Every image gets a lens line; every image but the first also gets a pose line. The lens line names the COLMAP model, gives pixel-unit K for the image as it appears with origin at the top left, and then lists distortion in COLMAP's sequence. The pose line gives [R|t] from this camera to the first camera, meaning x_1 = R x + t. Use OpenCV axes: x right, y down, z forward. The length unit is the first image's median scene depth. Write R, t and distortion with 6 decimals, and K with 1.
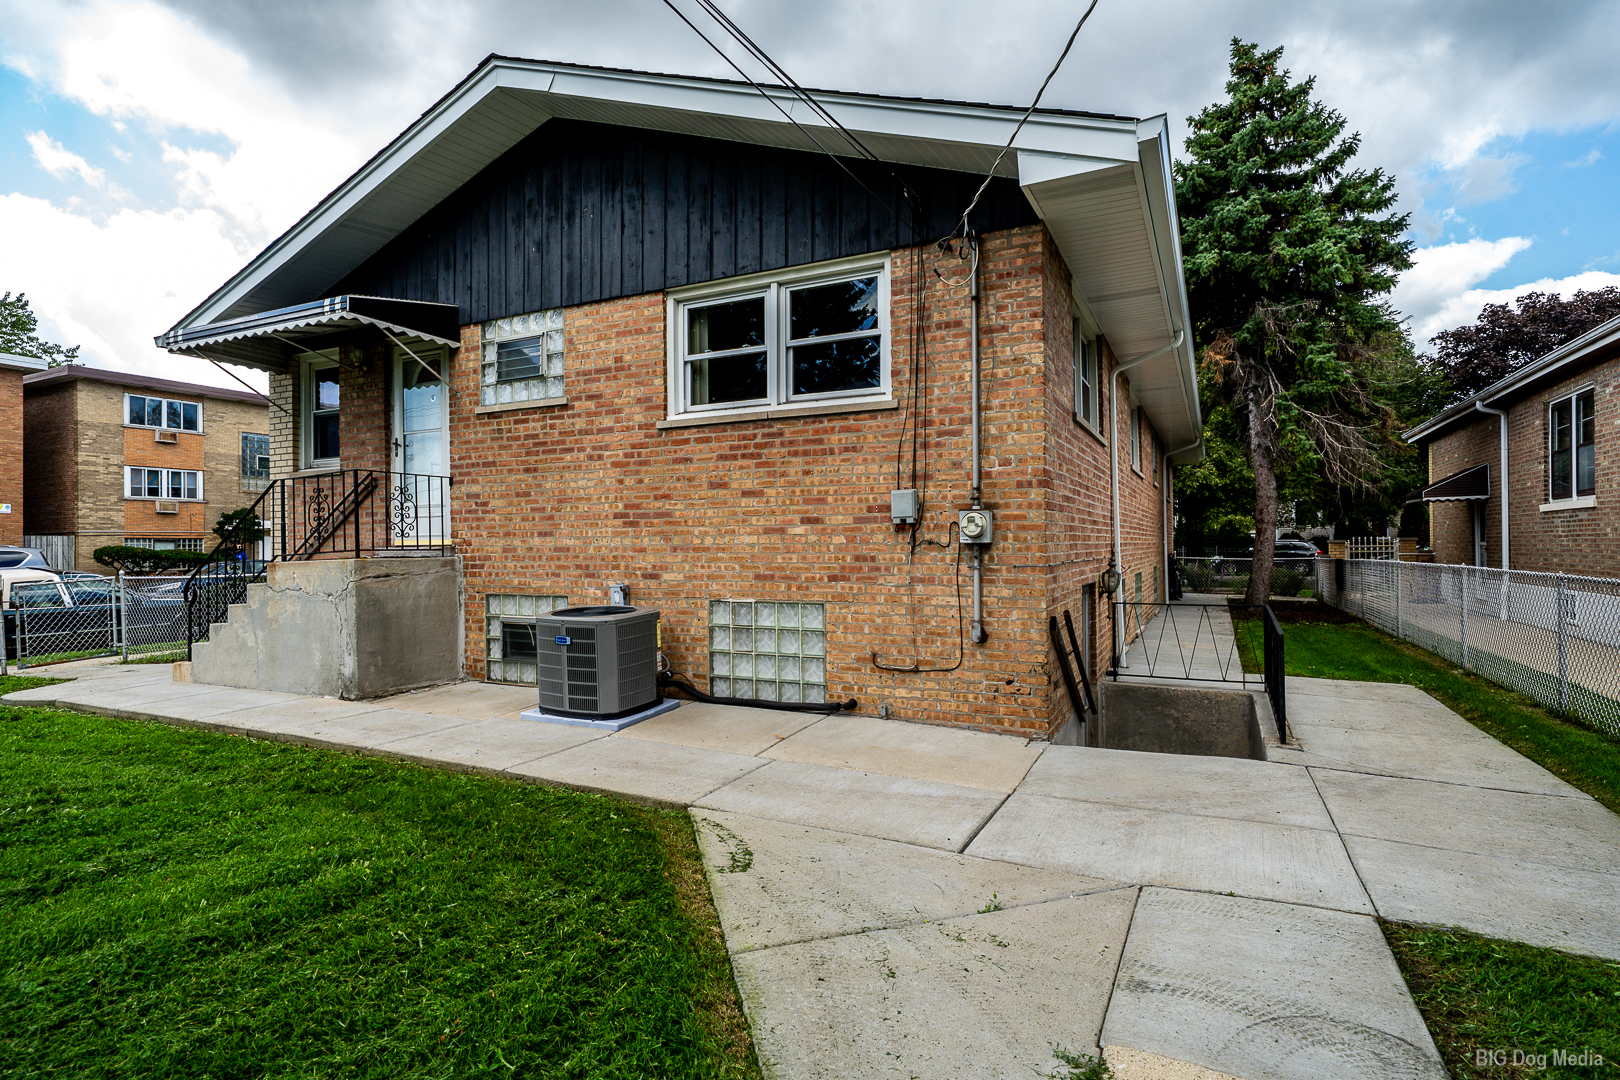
lens RADIAL K [[806.7, 0, 808.5], [0, 806.7, 536.6], [0, 0, 1]] dist [0.000848, 0.000127]
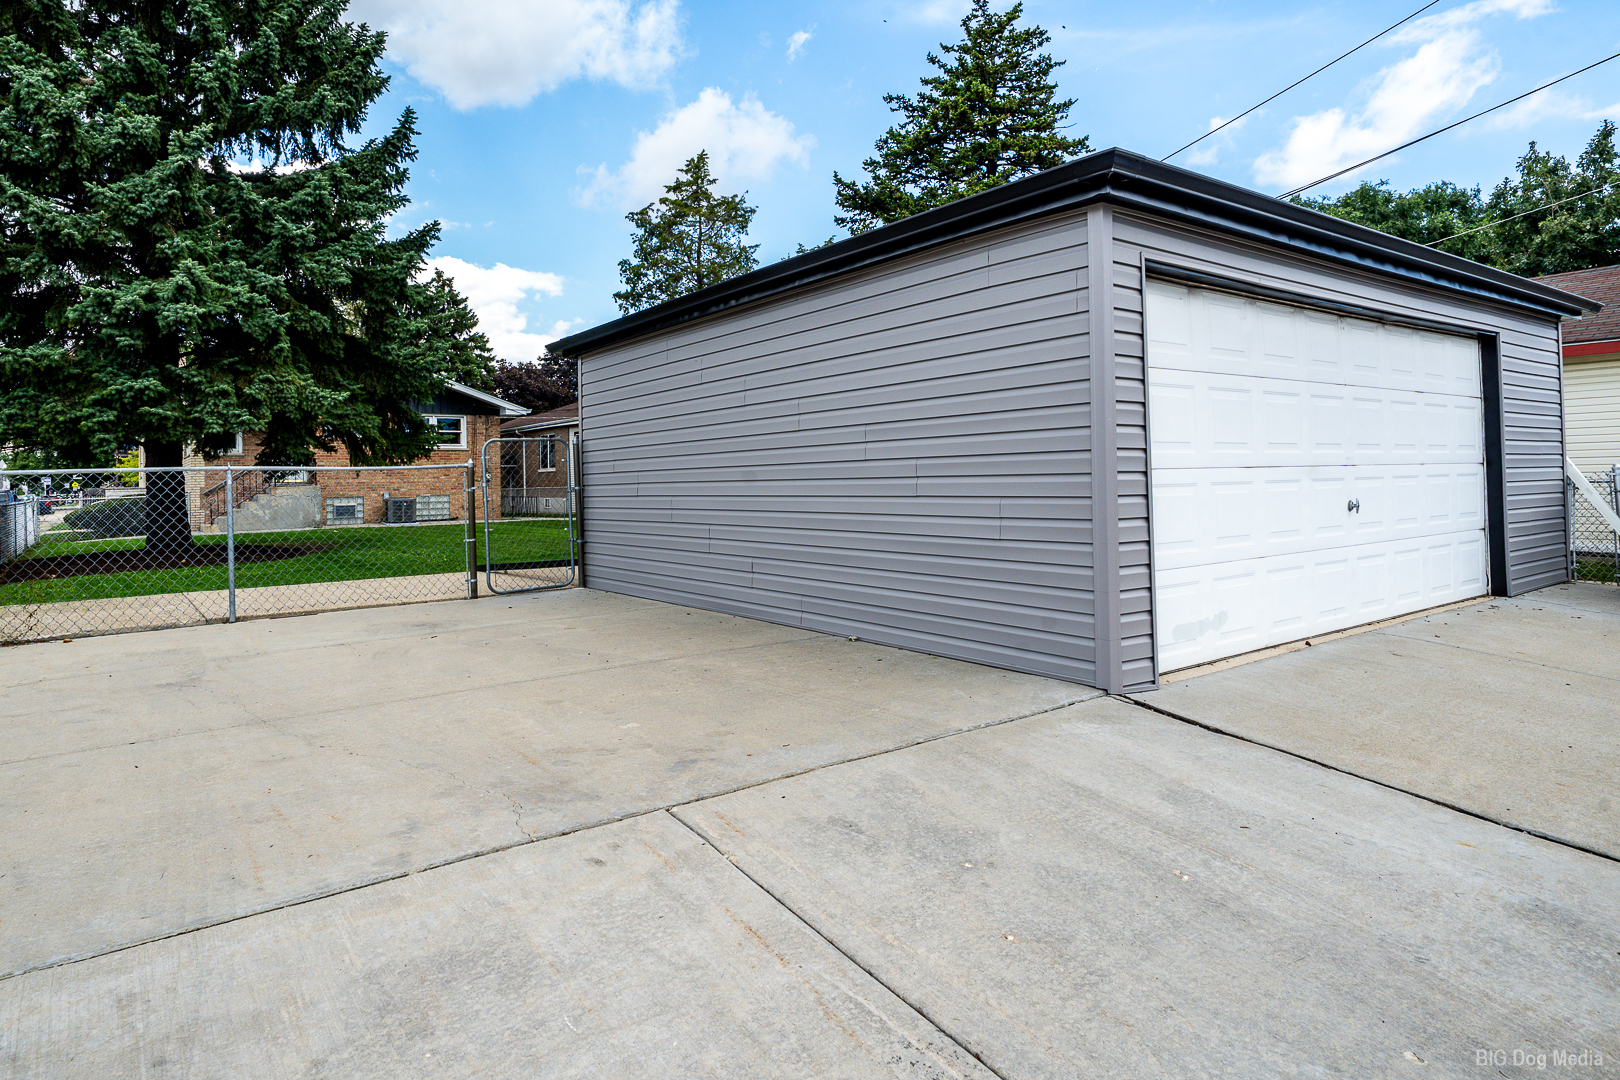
lens RADIAL K [[933.3, 0, 806.9], [0, 933.3, 538.9], [0, 0, 1]] dist [-0.000981, -0.000069]
pose [[0.440424, -0.055982, 0.896043, -3.248957], [0.008684, 0.998273, 0.058101, 0.042923], [-0.897748, -0.017808, 0.440150, -2.593804]]
